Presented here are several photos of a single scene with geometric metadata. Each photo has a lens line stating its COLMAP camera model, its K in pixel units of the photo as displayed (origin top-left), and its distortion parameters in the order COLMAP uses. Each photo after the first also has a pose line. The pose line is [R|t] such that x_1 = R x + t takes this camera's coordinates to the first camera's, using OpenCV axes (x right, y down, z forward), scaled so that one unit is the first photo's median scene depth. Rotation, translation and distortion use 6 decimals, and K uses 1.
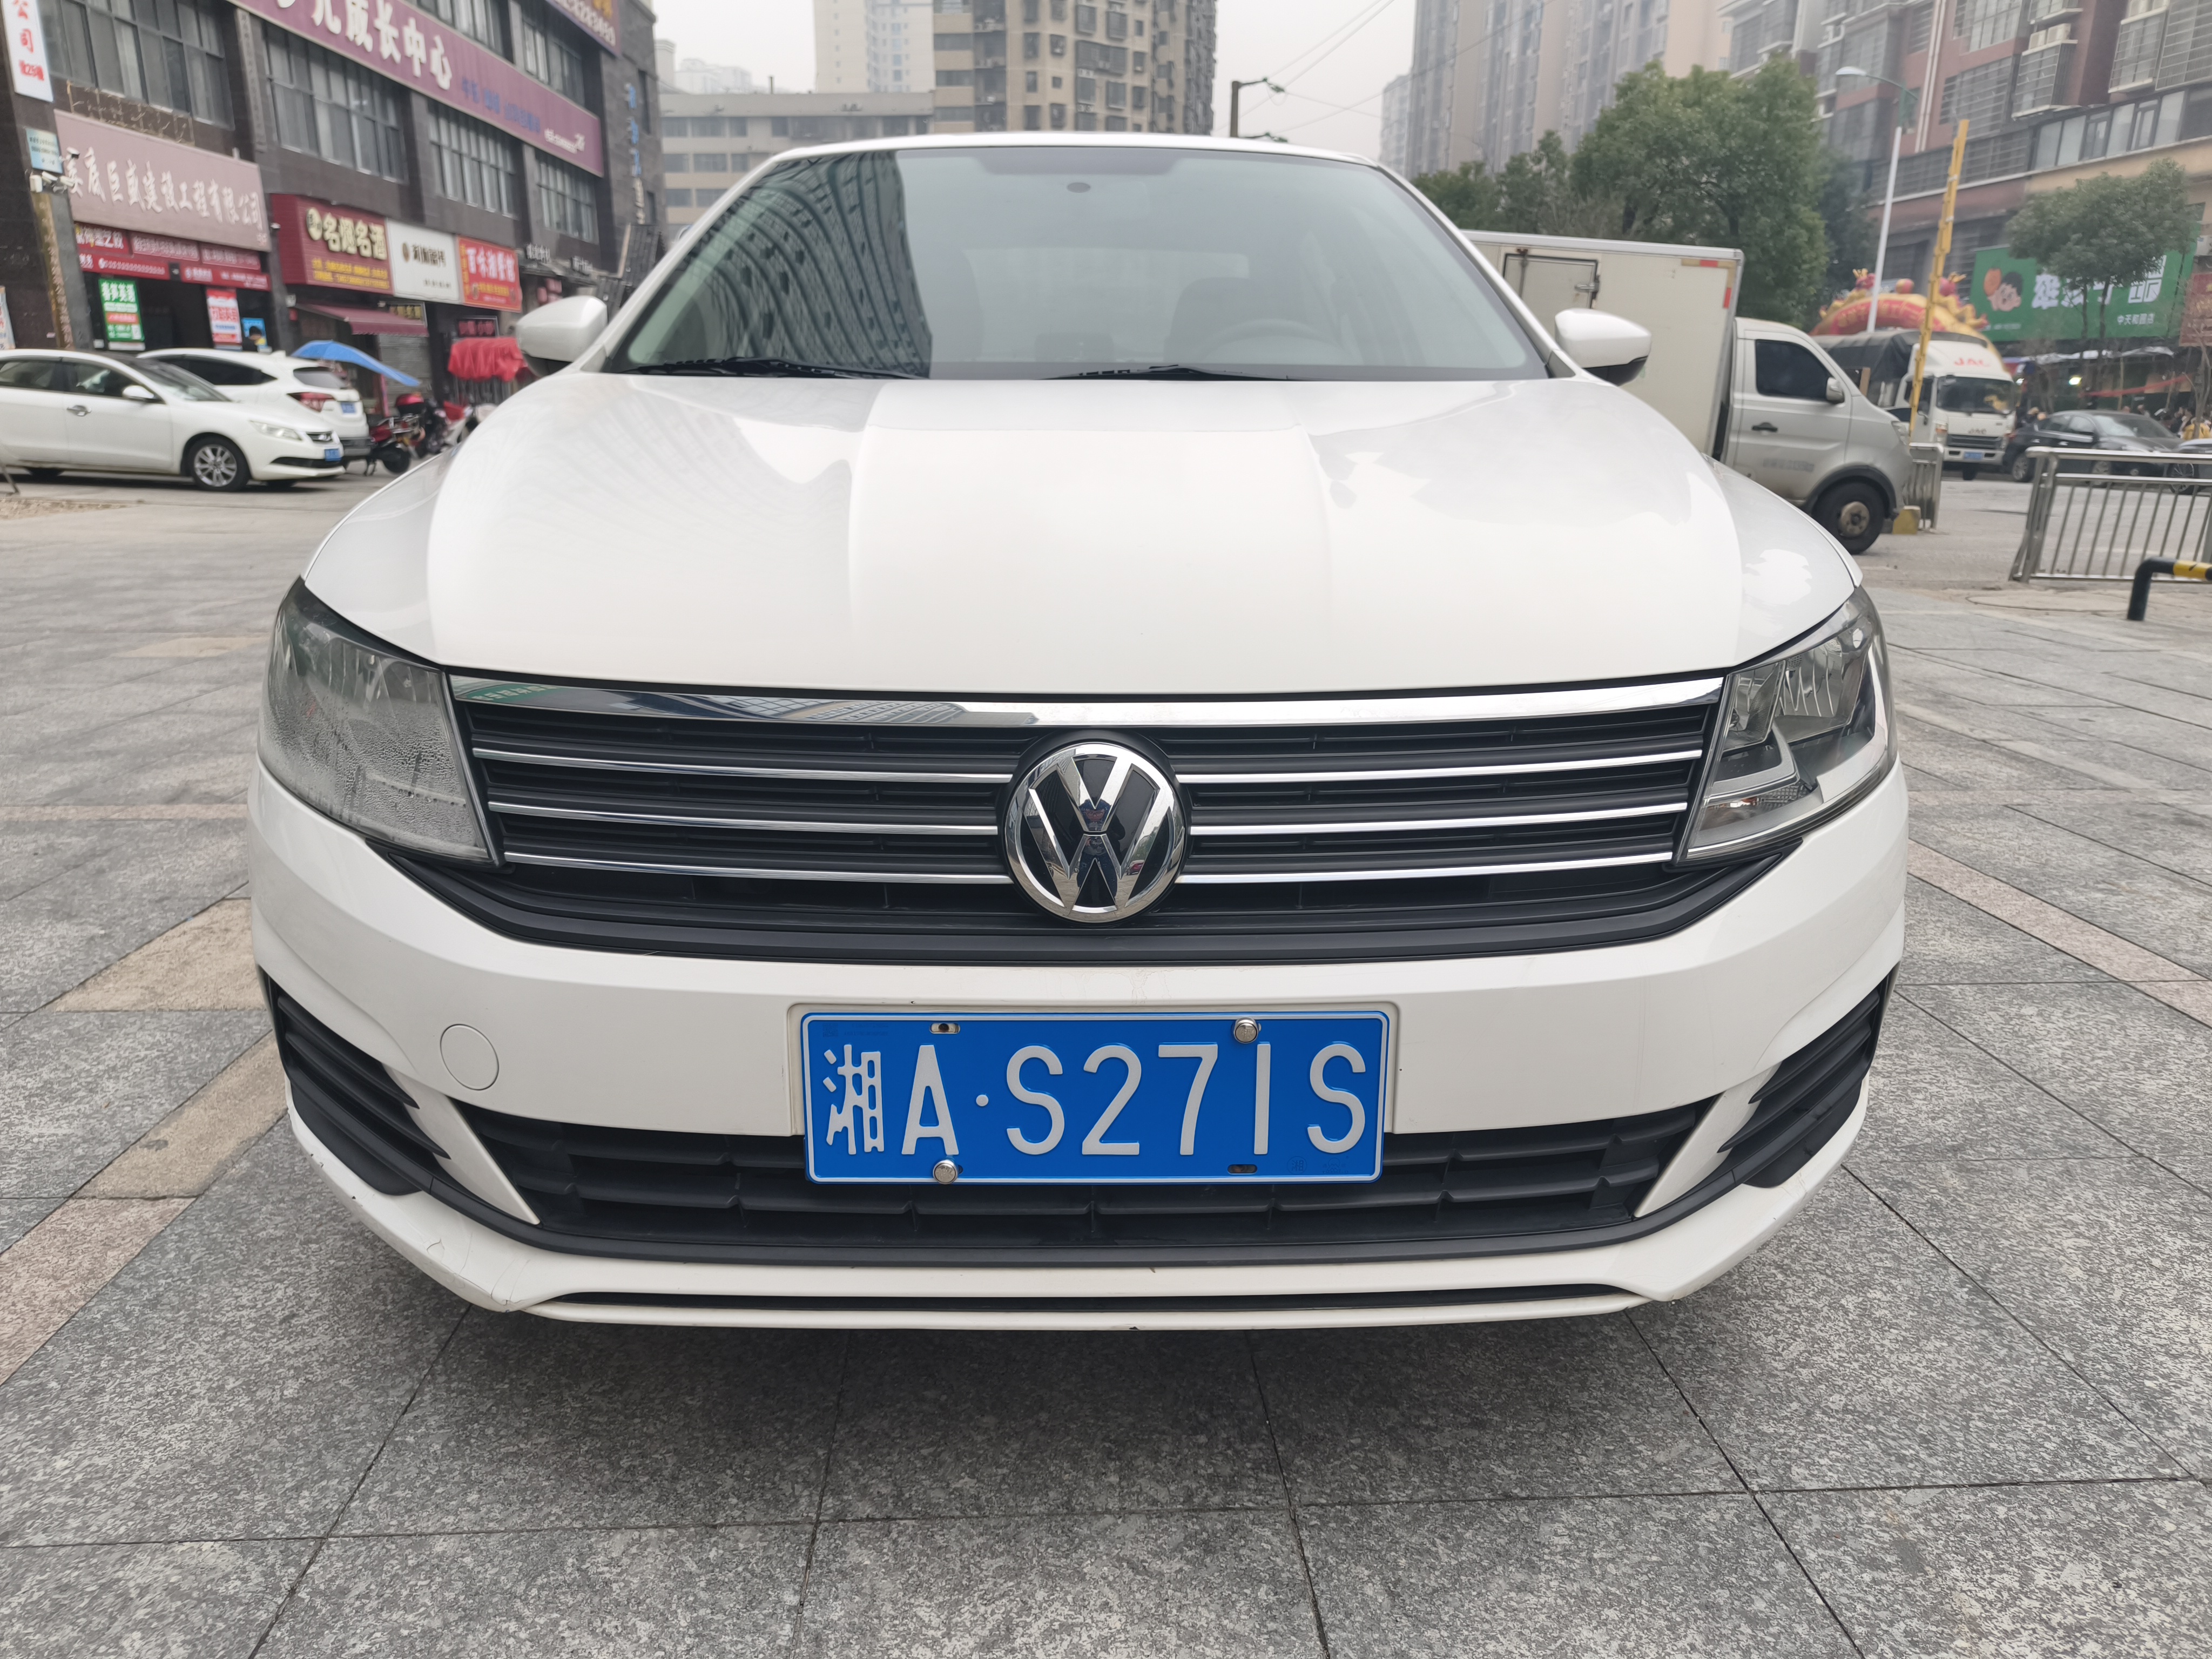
lens RADIAL K [[1514.8, 0, 1095.2], [0, 1514.8, 837.5], [0, 0, 1]] dist [0.020891, -0.019970]
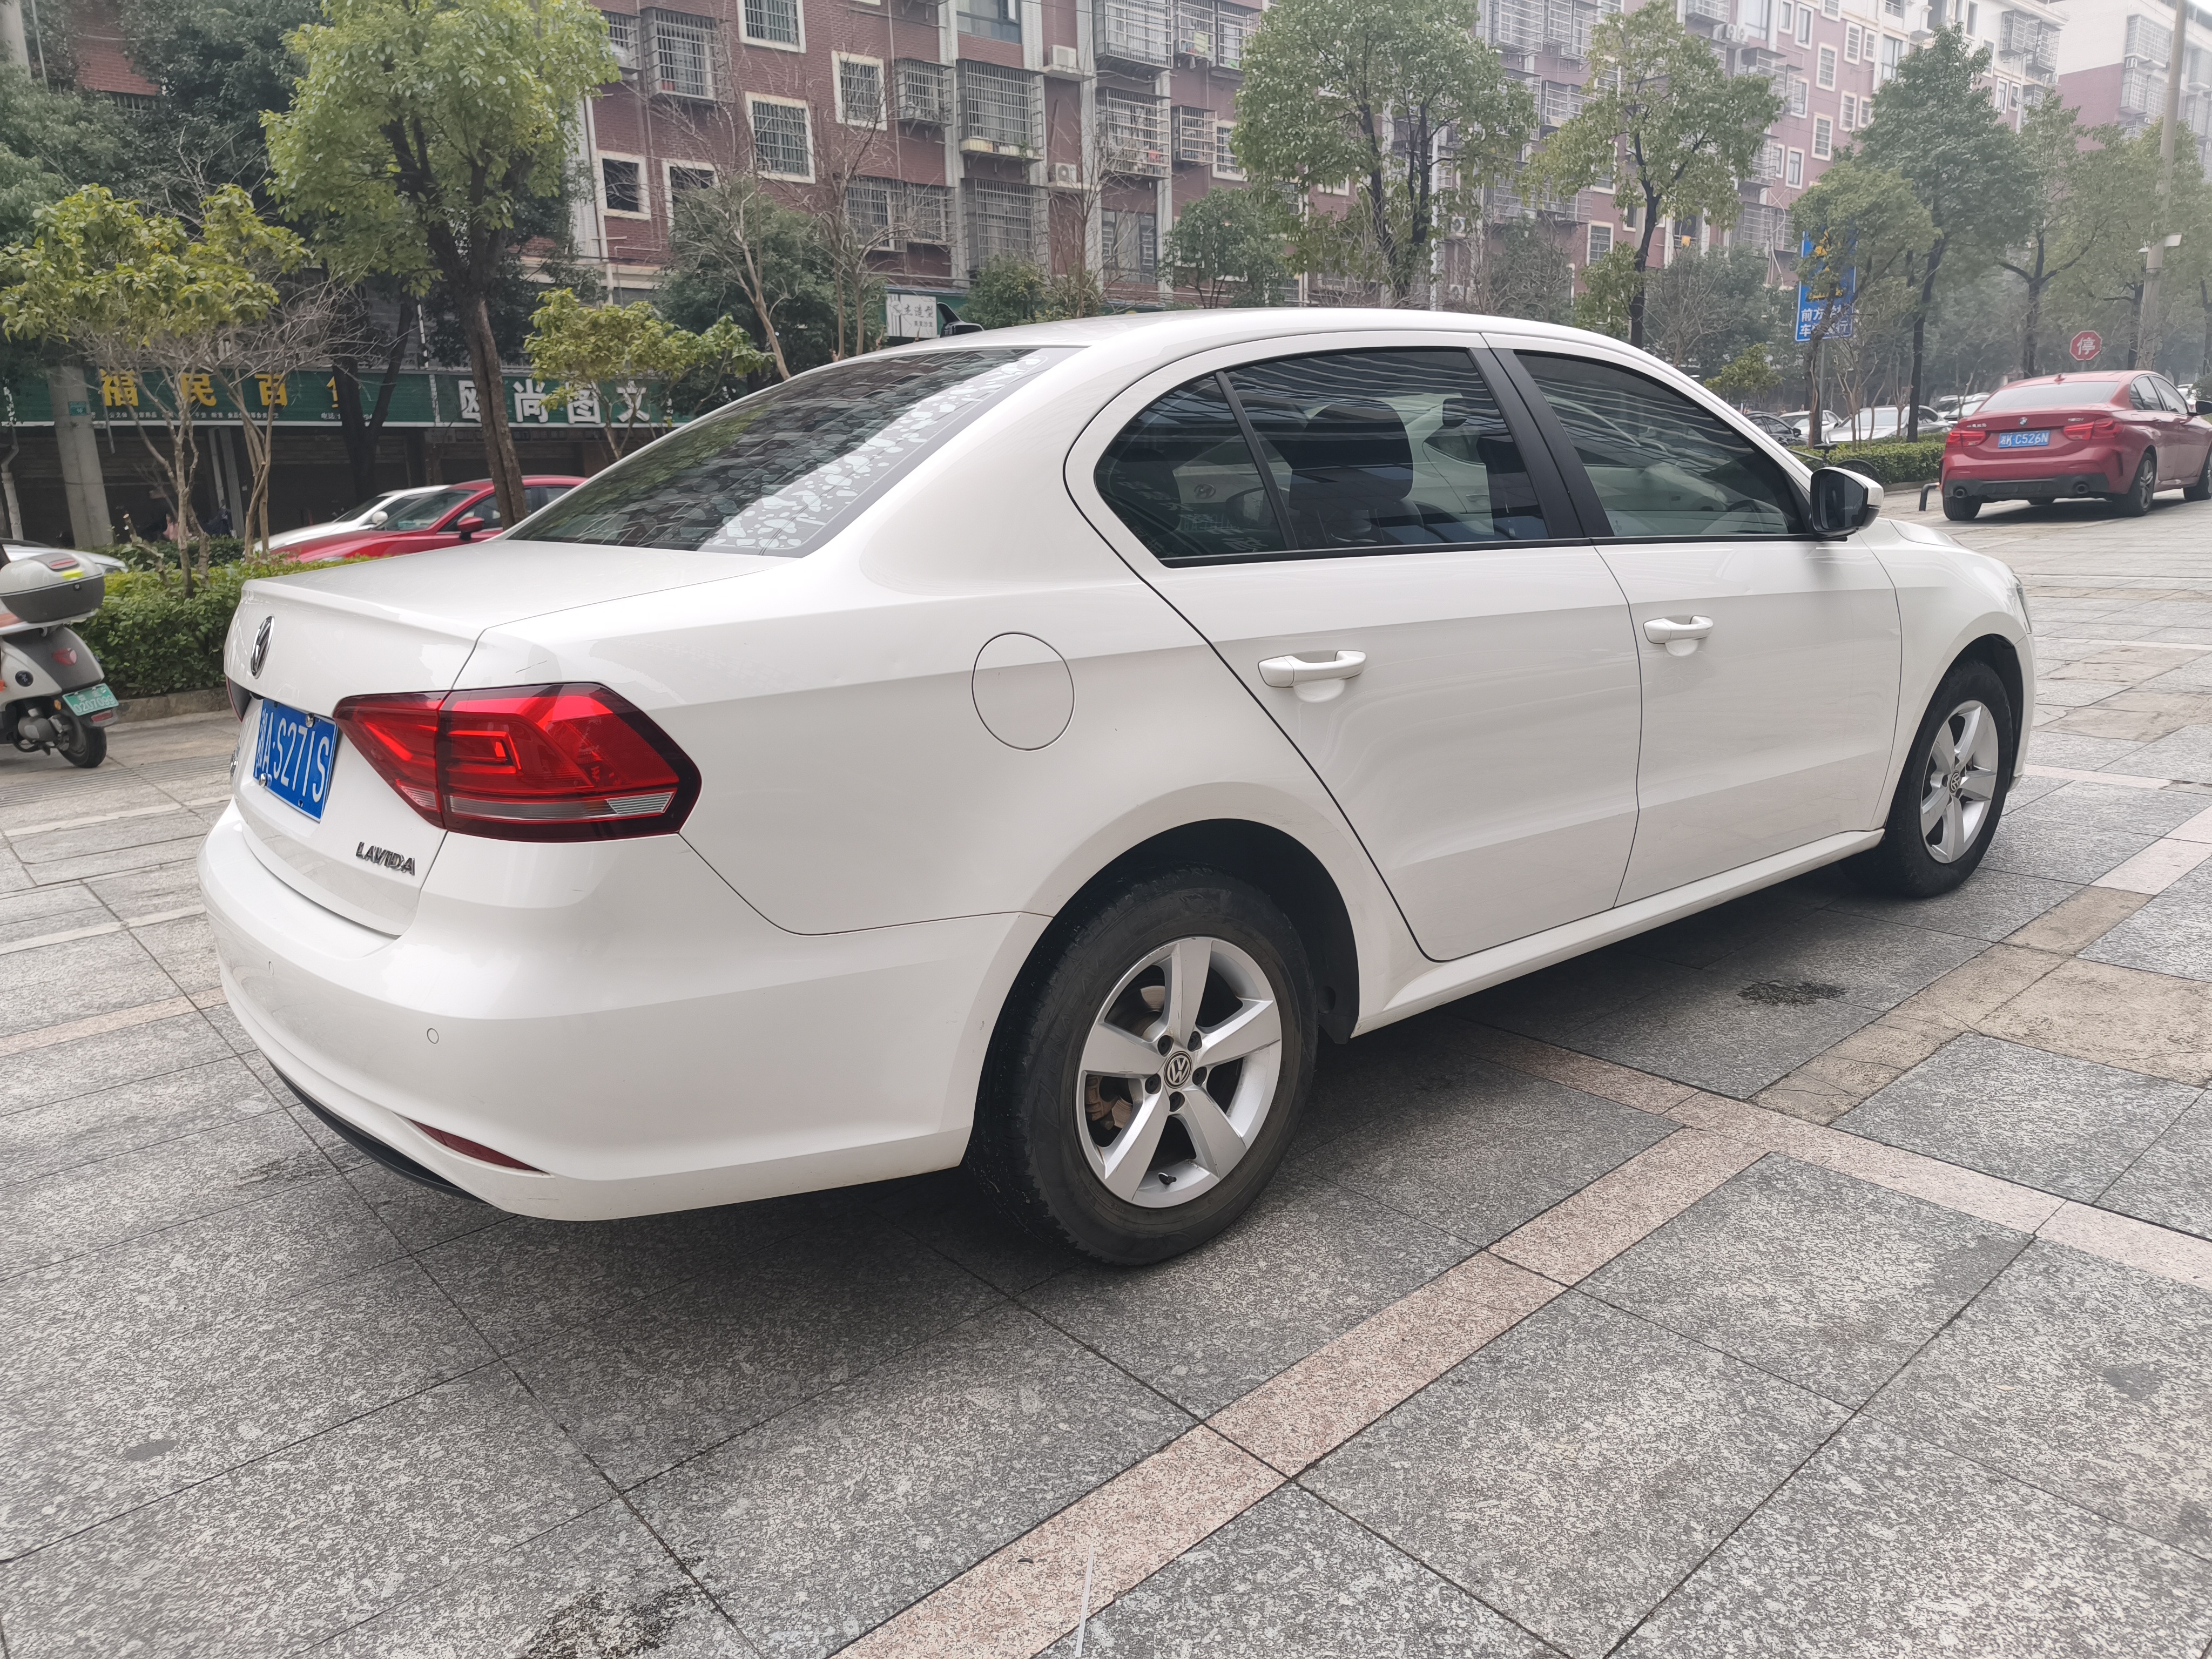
lens RADIAL K [[1514.8, 0, 1099.2], [0, 1514.8, 830.2], [0, 0, 1]] dist [0.020891, -0.019970]
pose [[-0.612185, -0.167670, 0.772733, -0.072671], [0.252807, 0.884461, 0.392195, -0.053908], [-0.749212, 0.435448, -0.499065, 0.162182]]
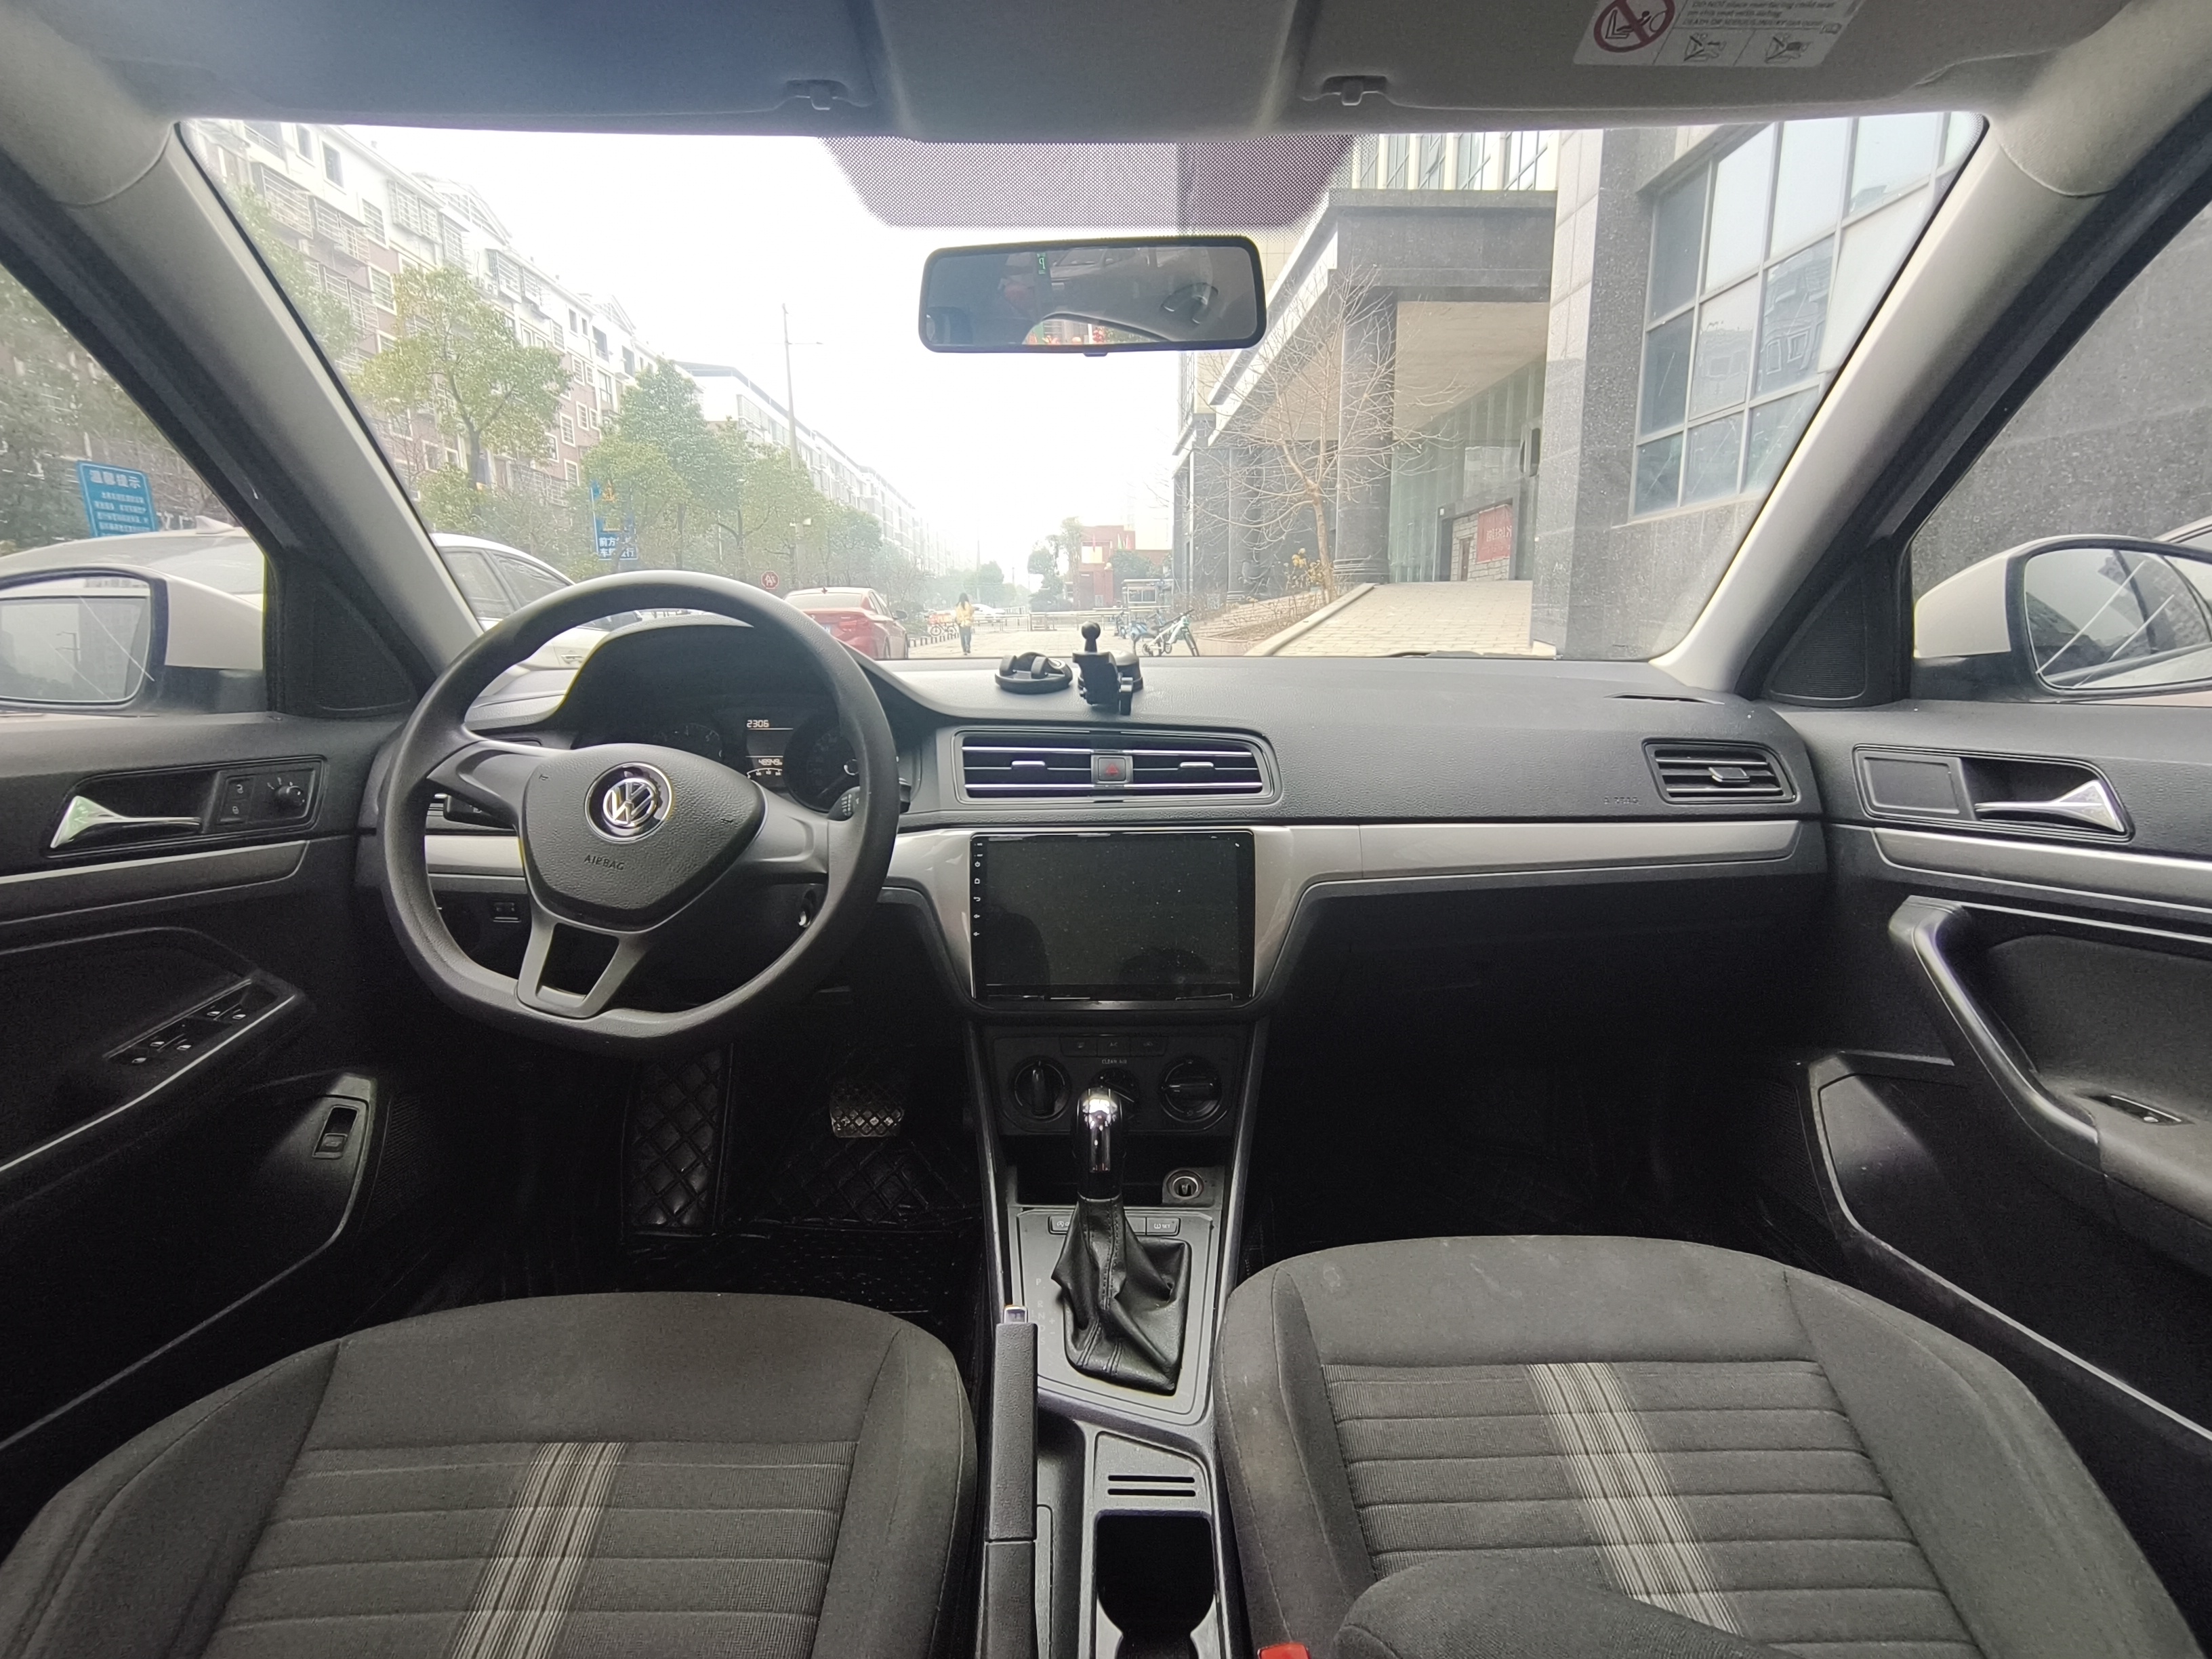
lens RADIAL K [[1005.5, 0, 1099.2], [0, 1005.5, 840.6], [0, 0, 1]] dist [-0.009191, 0.004567]
pose [[-0.999867, -0.001112, 0.016244, -0.001283], [0.006634, 0.883289, 0.468782, -0.031078], [-0.014869, 0.468828, -0.883164, 0.098582]]
